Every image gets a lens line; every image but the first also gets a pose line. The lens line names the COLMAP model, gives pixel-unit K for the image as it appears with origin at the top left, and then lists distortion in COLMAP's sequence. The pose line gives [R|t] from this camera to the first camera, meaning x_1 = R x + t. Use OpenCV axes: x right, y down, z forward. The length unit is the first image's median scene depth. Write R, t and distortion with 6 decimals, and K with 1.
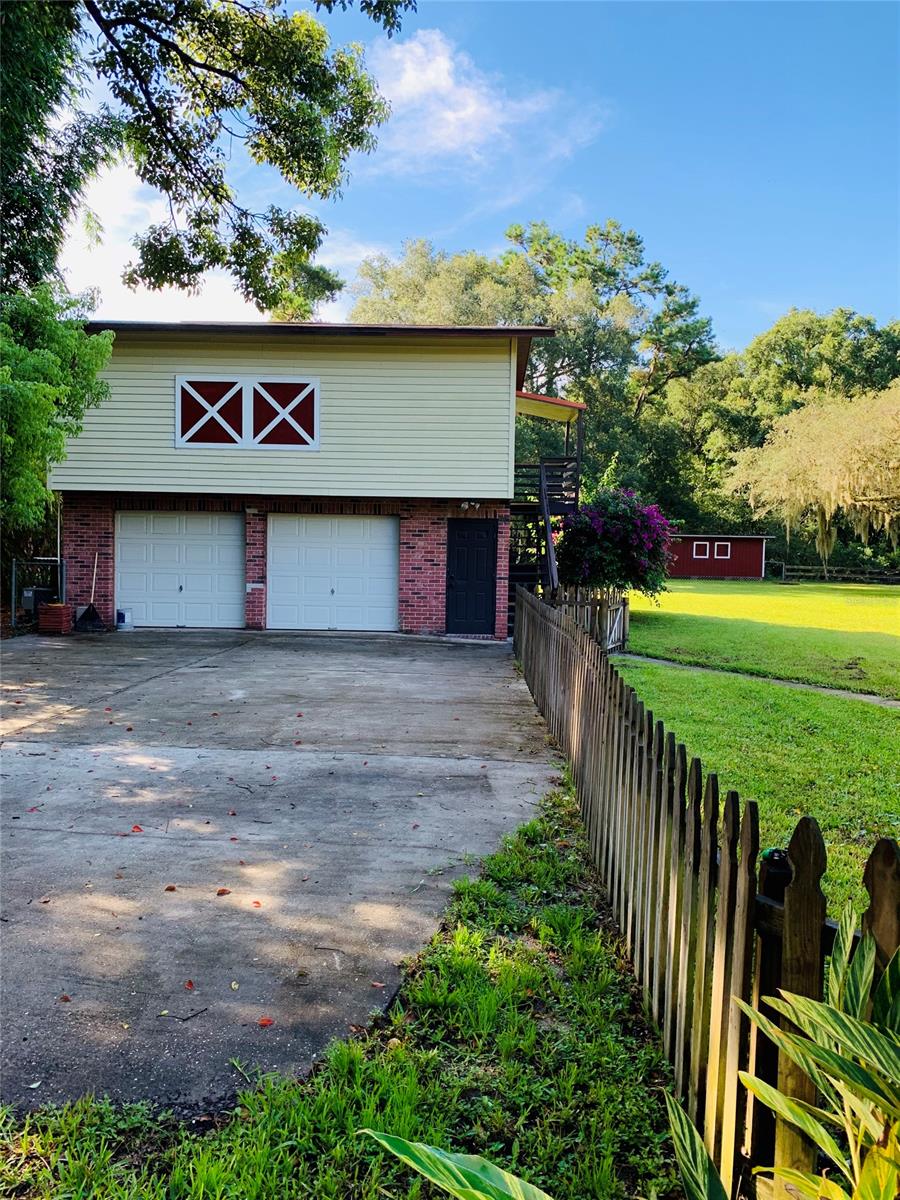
lens RADIAL K [[917.4, 0, 457.0], [0, 917.4, 593.0], [0, 0, 1]] dist [0.072588, -0.147822]
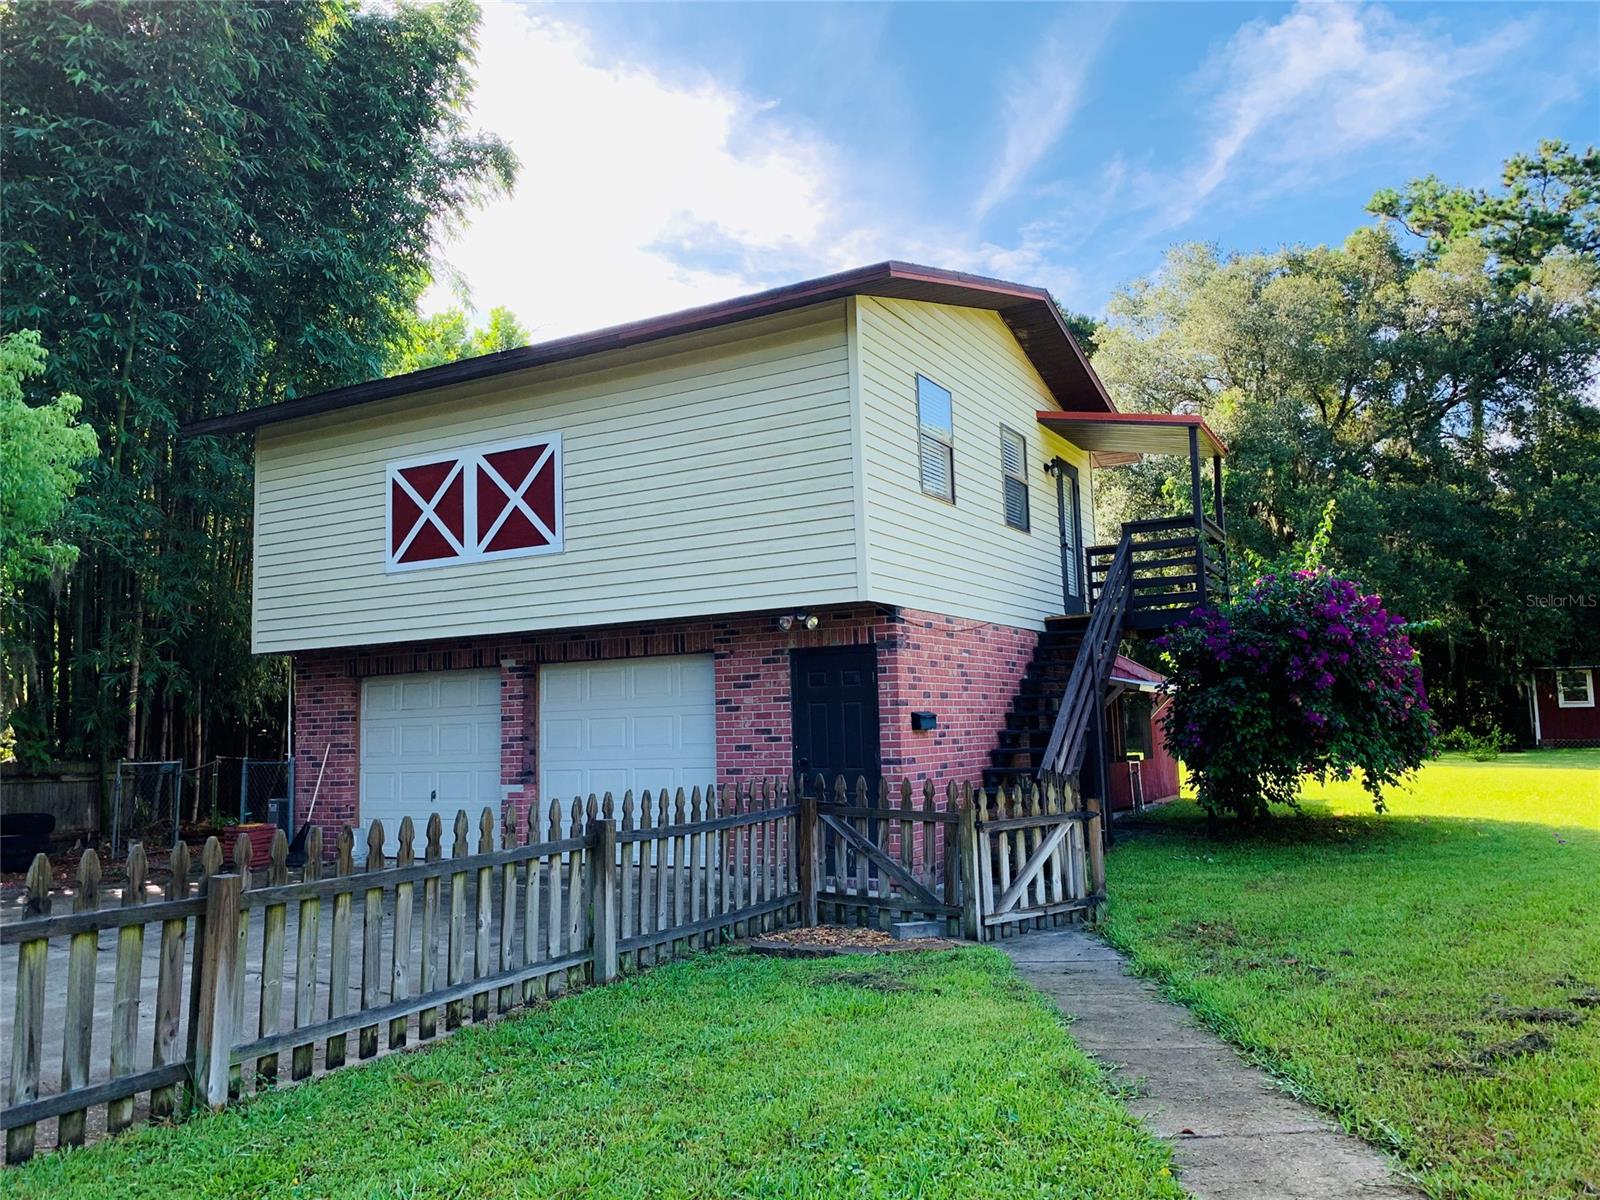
lens RADIAL K [[1184.0, 0, 796.2], [0, 1184.0, 562.0], [0, 0, 1]] dist [0.116373, -0.116249]
pose [[0.868990, -0.110761, -0.482274, 0.341106], [0.024822, 0.983157, -0.181071, -0.007453], [0.494207, 0.145378, 0.857103, 0.421499]]
